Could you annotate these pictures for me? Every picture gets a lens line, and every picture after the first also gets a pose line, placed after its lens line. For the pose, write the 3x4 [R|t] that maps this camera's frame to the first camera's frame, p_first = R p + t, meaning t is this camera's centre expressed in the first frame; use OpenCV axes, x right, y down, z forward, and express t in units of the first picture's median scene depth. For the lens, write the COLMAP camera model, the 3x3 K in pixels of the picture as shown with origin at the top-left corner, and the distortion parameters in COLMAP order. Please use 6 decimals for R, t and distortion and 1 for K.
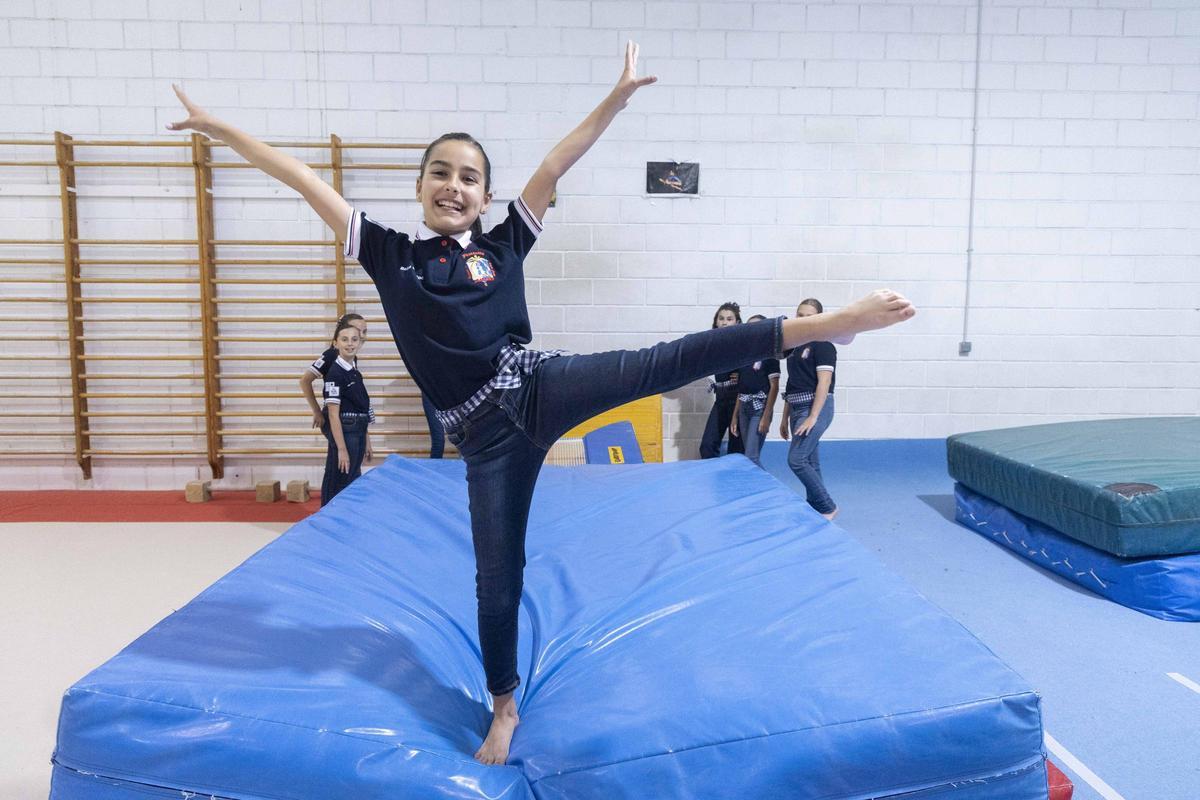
lens RADIAL K [[857.3, 0, 601.4], [0, 857.3, 398.3], [0, 0, 1]] dist [-0.002549, 0.002142]
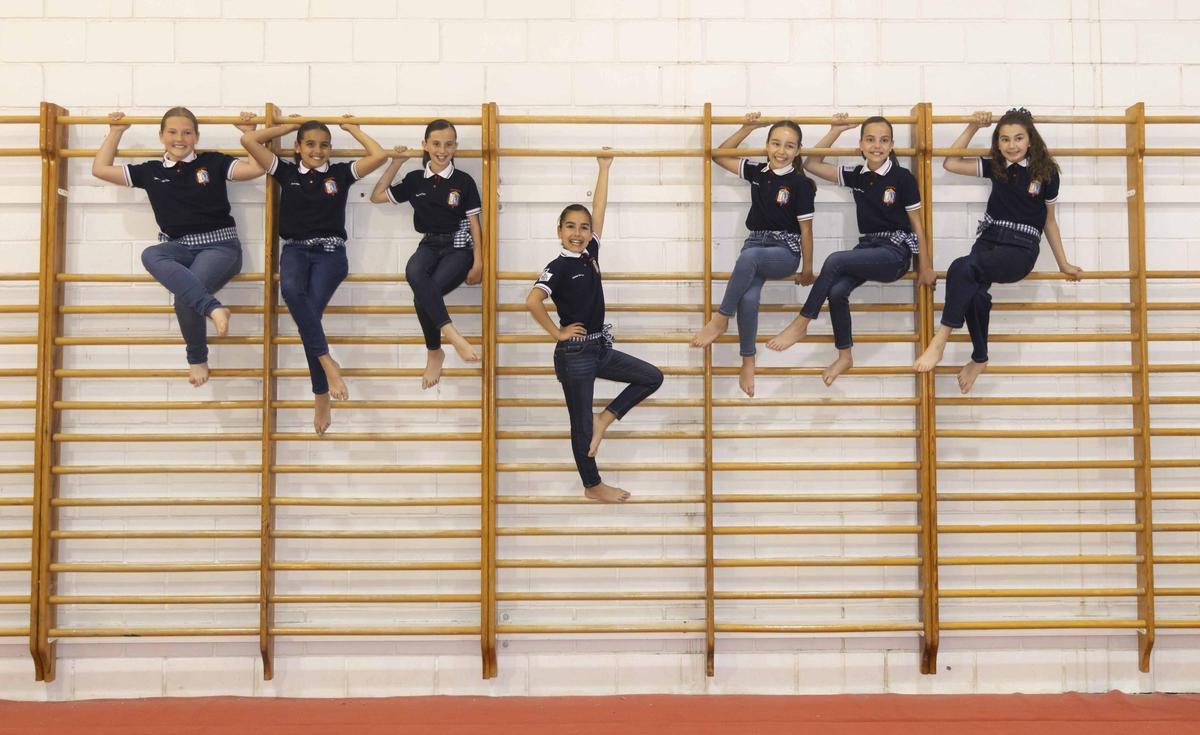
lens RADIAL K [[1460.7, 0, 625.7], [0, 1460.7, 297.8], [0, 0, 1]] dist [-0.007118, 0.000000]
pose [[0.999809, -0.009102, -0.017289, -0.491384], [0.006204, 0.986961, -0.160837, 0.000062], [0.018527, 0.160699, 0.986829, -0.021183]]
